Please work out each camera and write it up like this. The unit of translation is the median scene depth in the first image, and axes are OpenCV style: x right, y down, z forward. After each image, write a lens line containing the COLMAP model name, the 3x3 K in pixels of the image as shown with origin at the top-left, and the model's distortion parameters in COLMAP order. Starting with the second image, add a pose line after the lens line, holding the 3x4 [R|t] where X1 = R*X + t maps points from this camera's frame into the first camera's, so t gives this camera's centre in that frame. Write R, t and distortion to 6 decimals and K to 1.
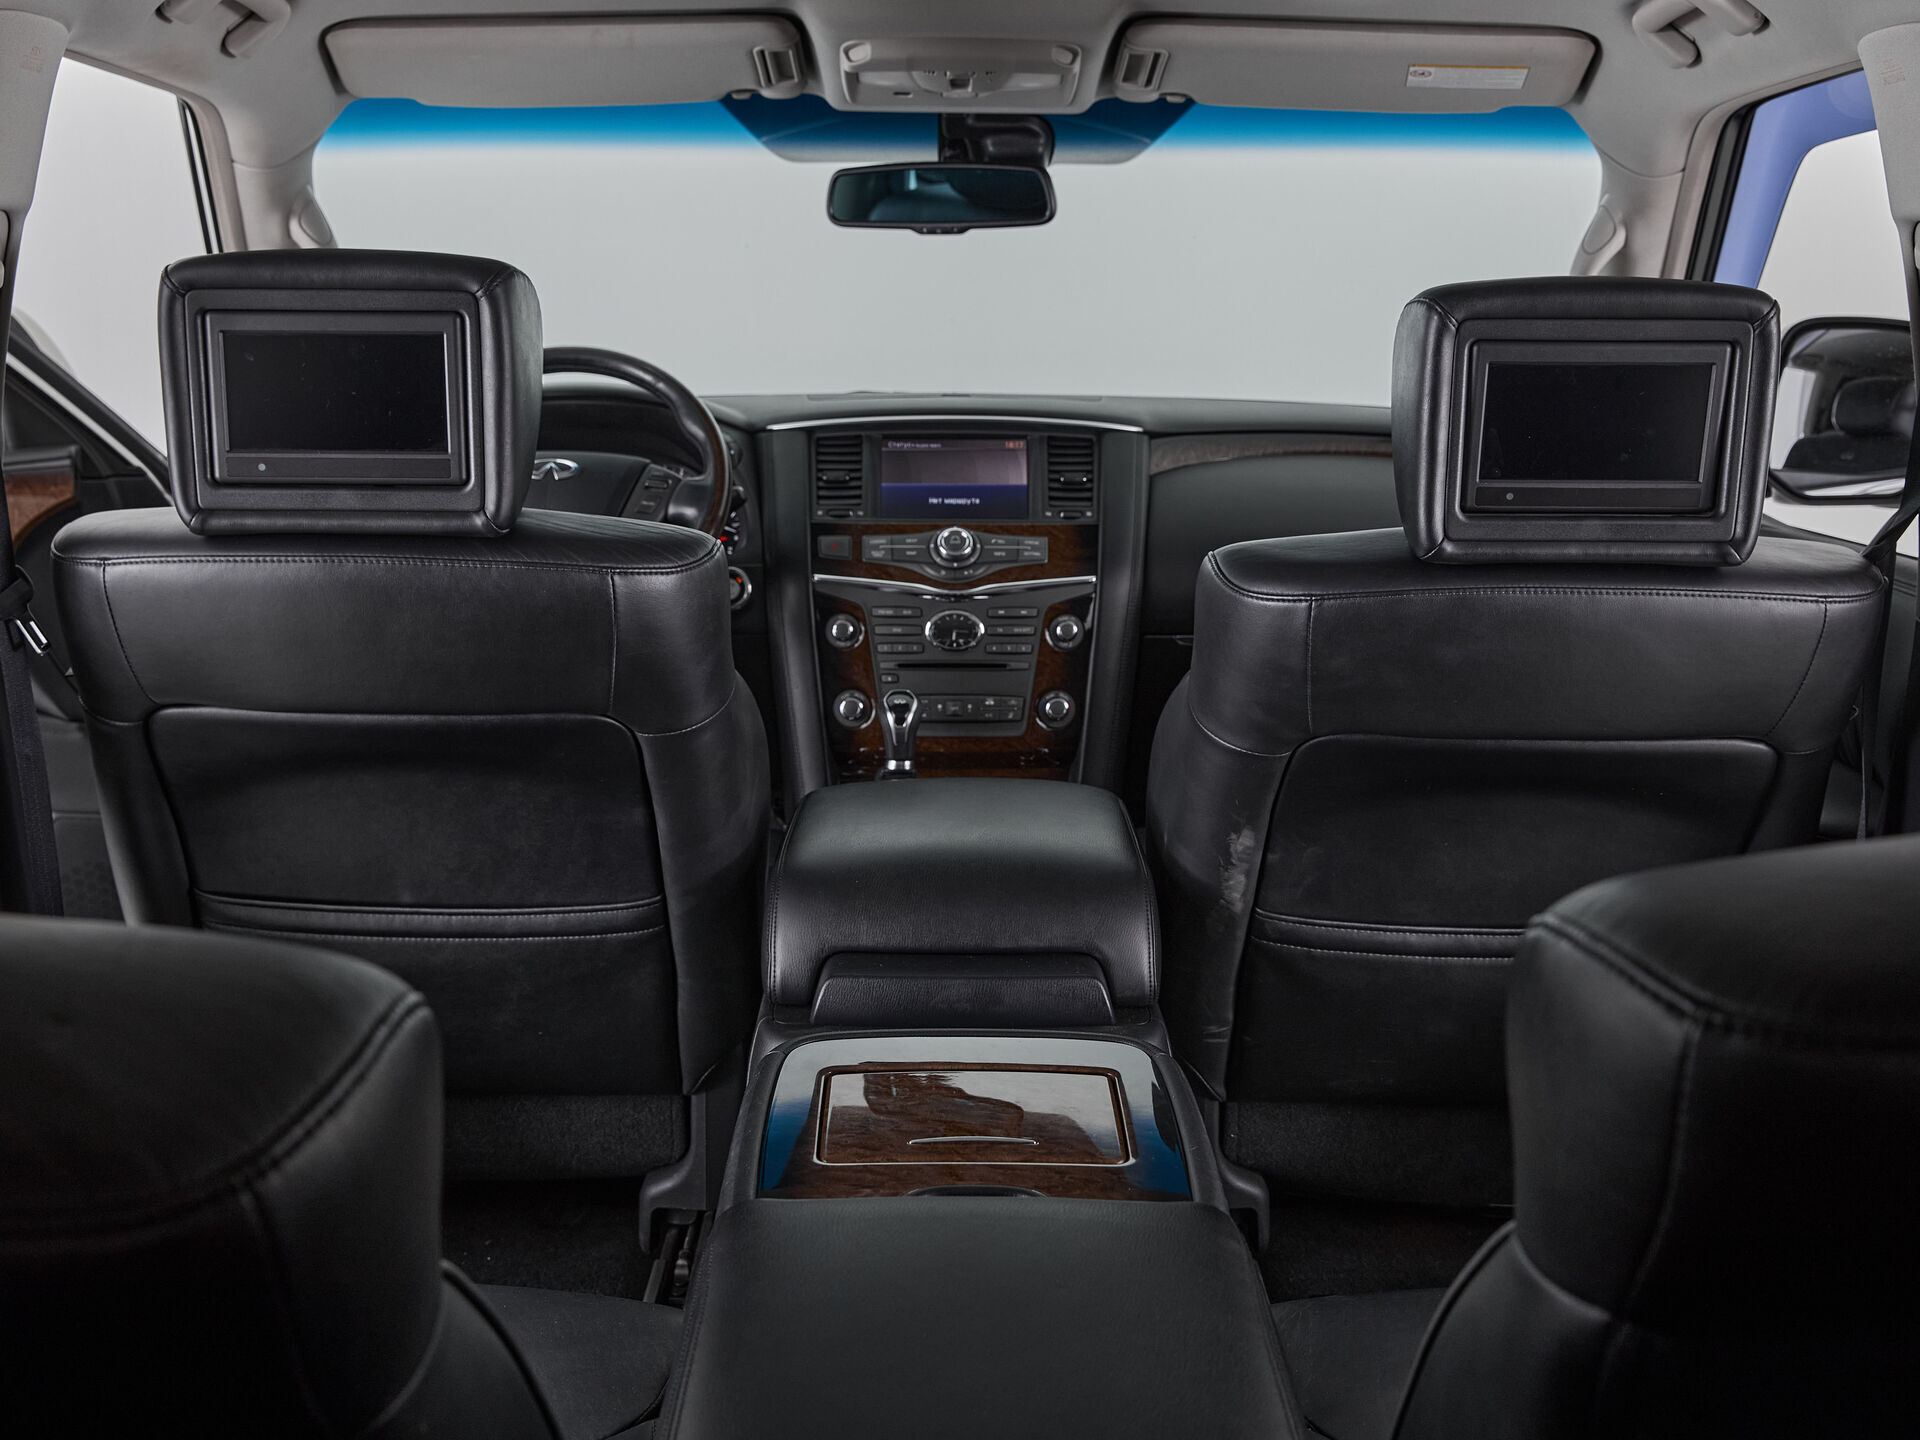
lens RADIAL K [[2037.4, 0, 926.9], [0, 2037.4, 684.8], [0, 0, 1]] dist [0.008503, 0.004267]
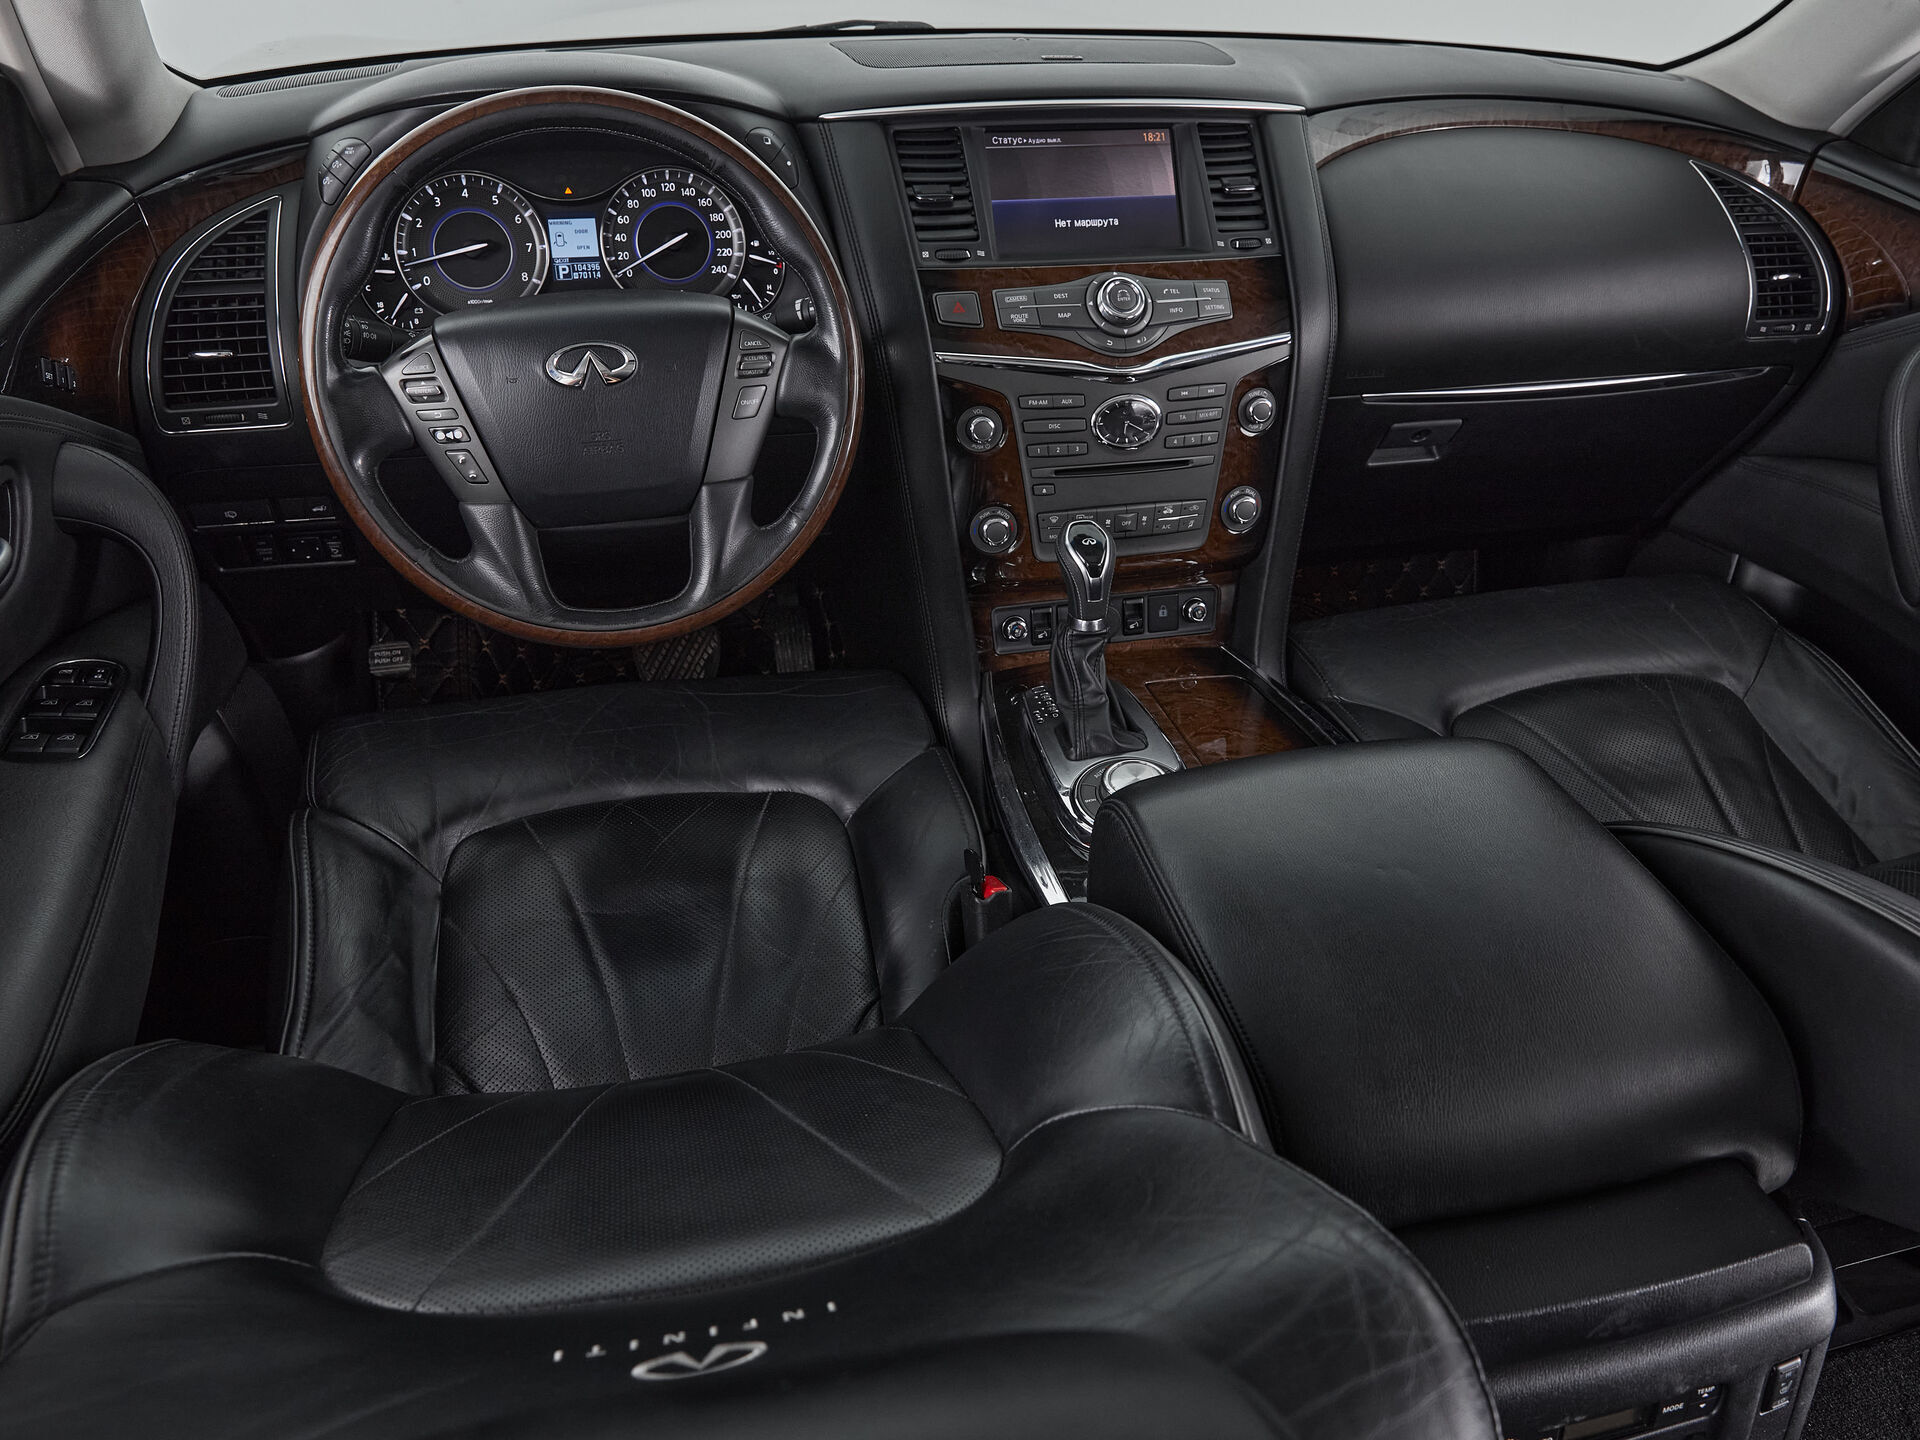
lens RADIAL K [[1485.7, 0, 992.0], [0, 1485.7, 722.9], [0, 0, 1]] dist [-0.006068, 0.001865]
pose [[0.963504, -0.119811, 0.239387, -0.179938], [0.021538, 0.926048, 0.376790, -0.131653], [-0.266828, -0.357882, 0.894831, 0.475504]]
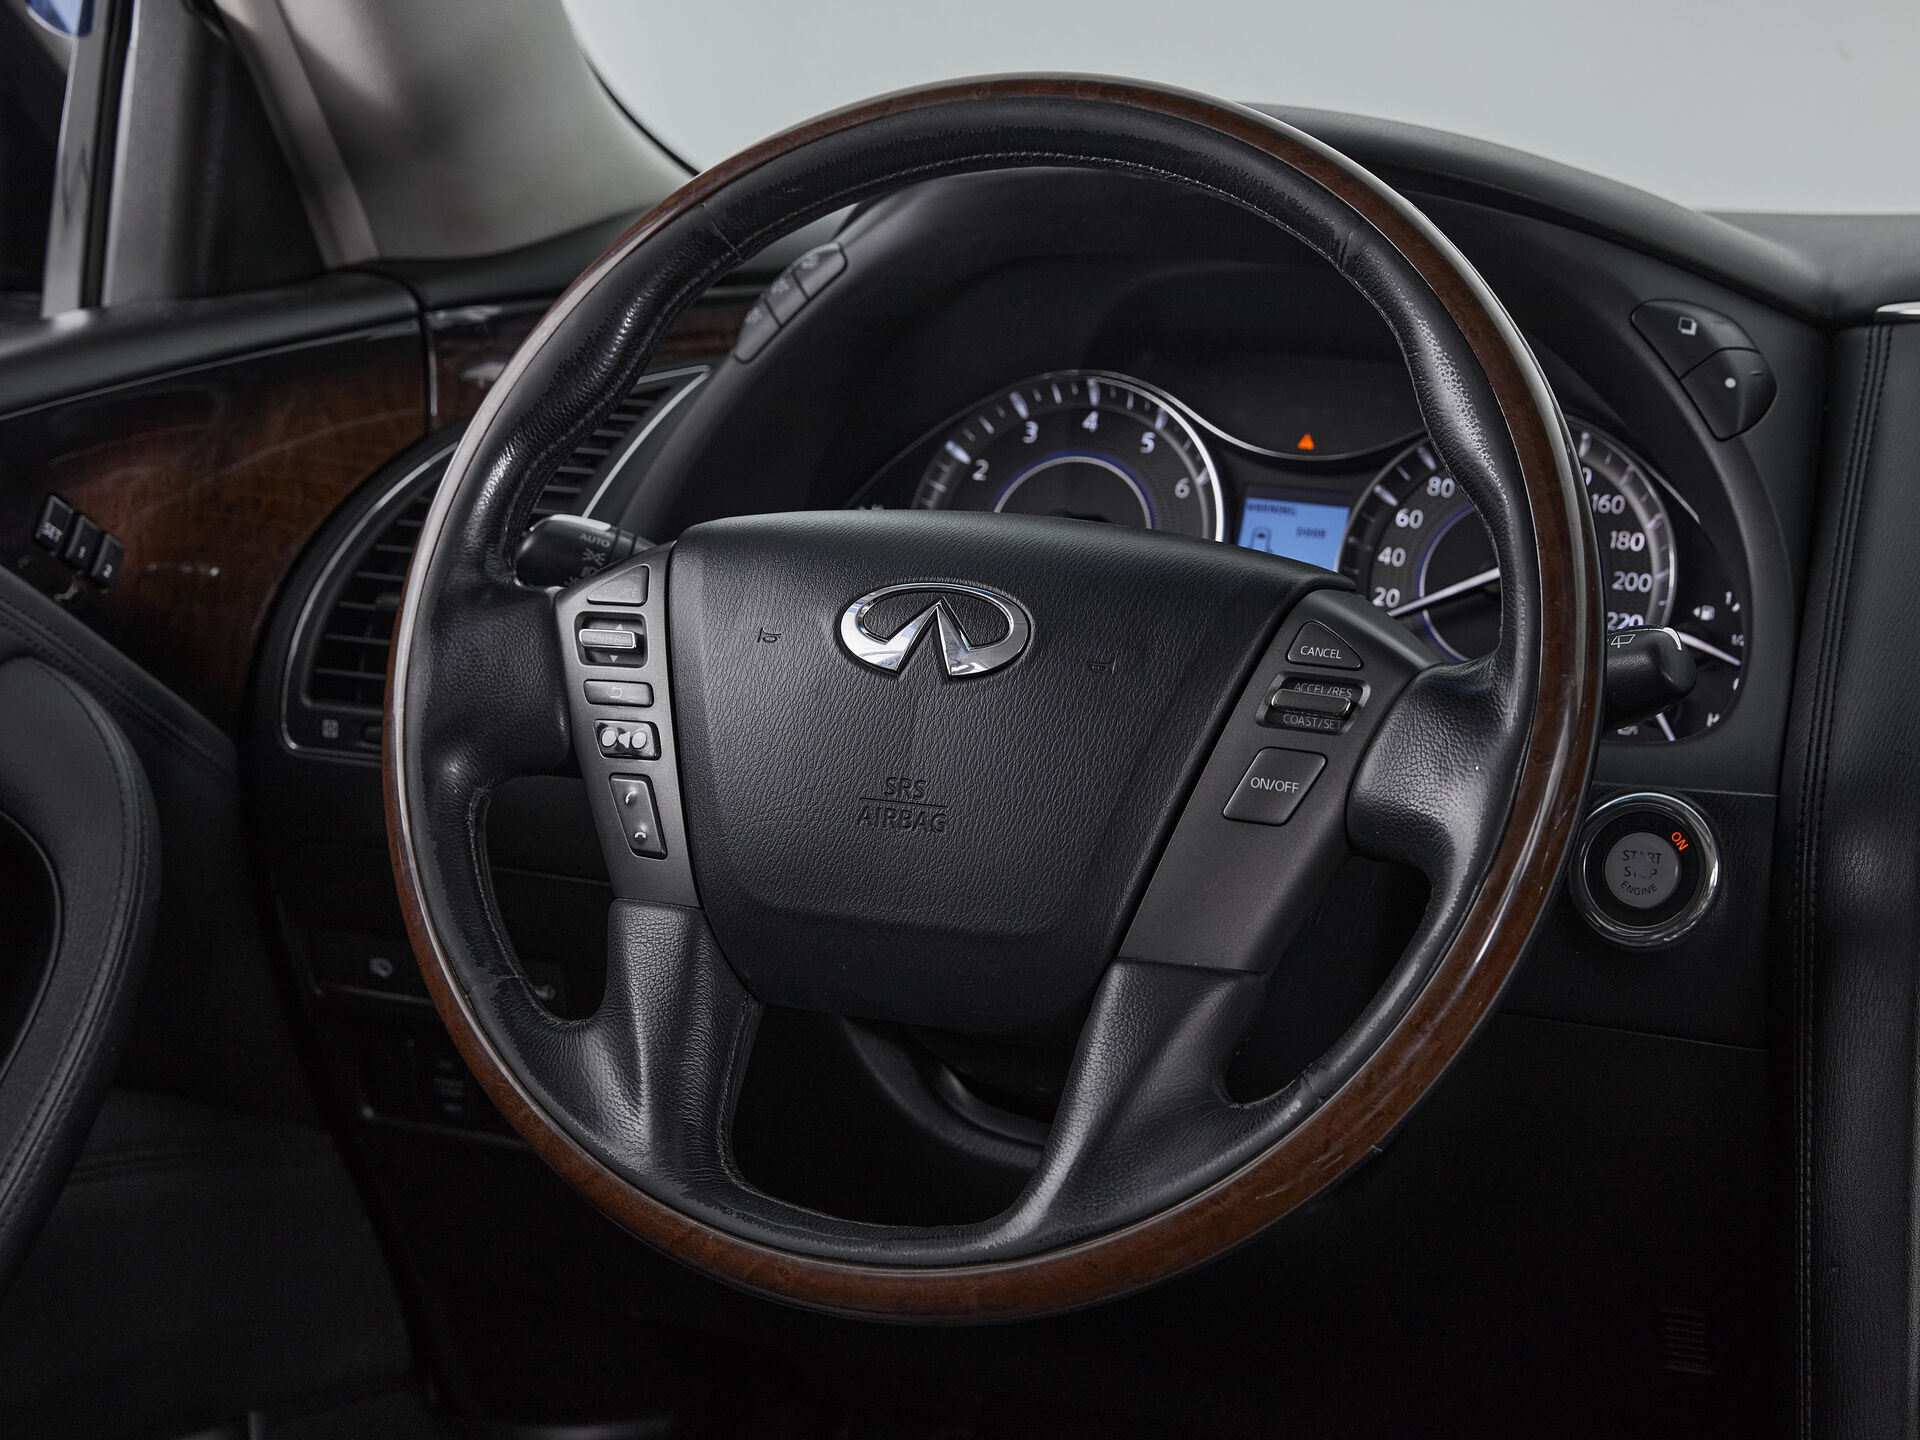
lens RADIAL K [[4184.4, 0, 960.0], [0, 4184.4, 720.0], [0, 0, 1]] dist [-0.032414, -0.264340]
pose [[0.924456, 0.105232, -0.366479, 0.022916], [-0.123750, 0.991937, -0.027335, -0.040859], [0.360647, 0.070622, 0.930025, 0.447982]]
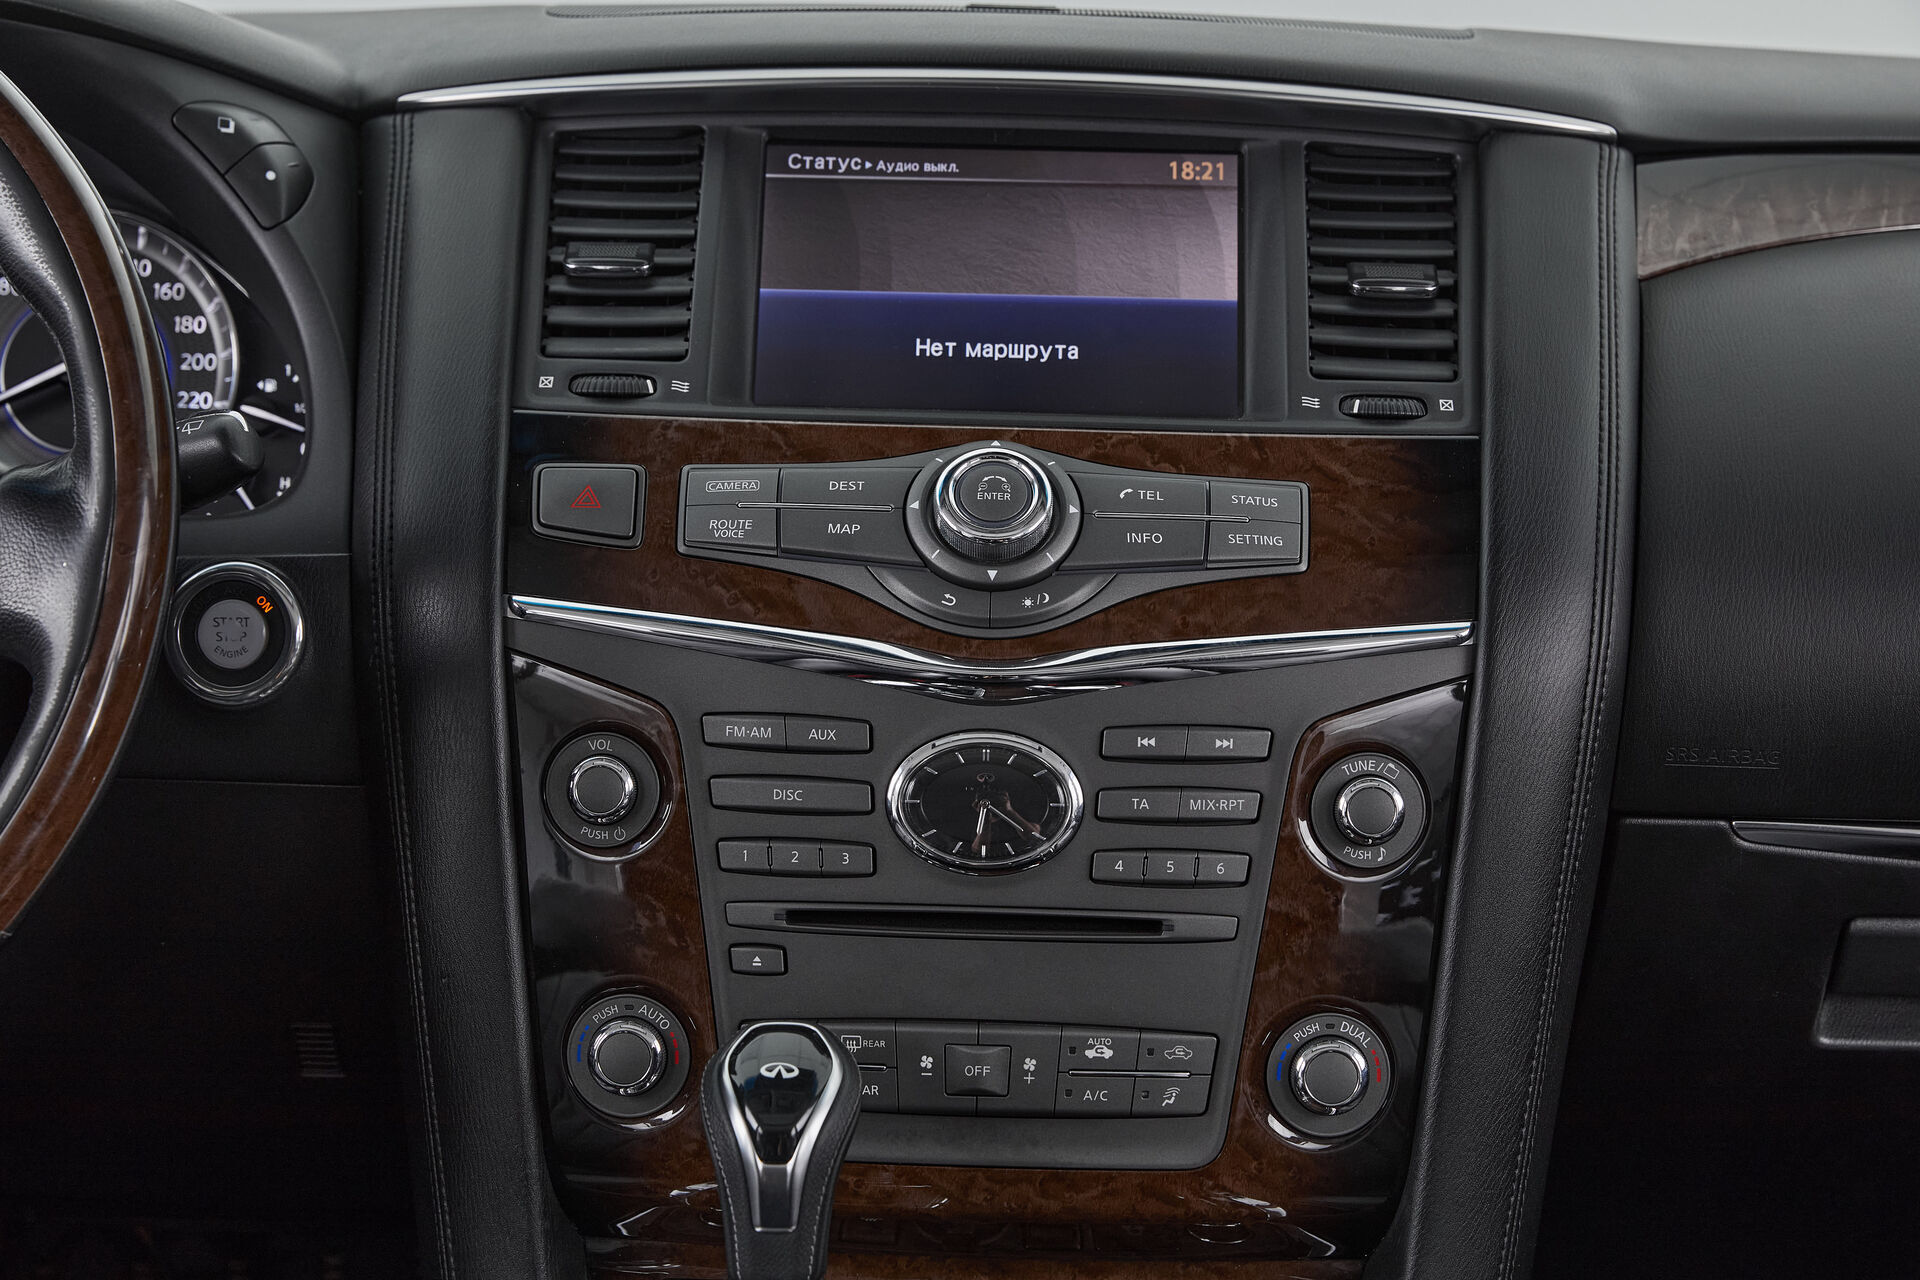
lens RADIAL K [[3522.7, 0, 960.0], [0, 3522.7, 640.0], [0, 0, 1]] dist [-0.041205, -0.082796]
pose [[0.999719, 0.021868, -0.009158, 0.014187], [-0.021803, 0.999737, 0.007109, -0.052861], [0.009311, -0.006907, 0.999933, 0.495637]]
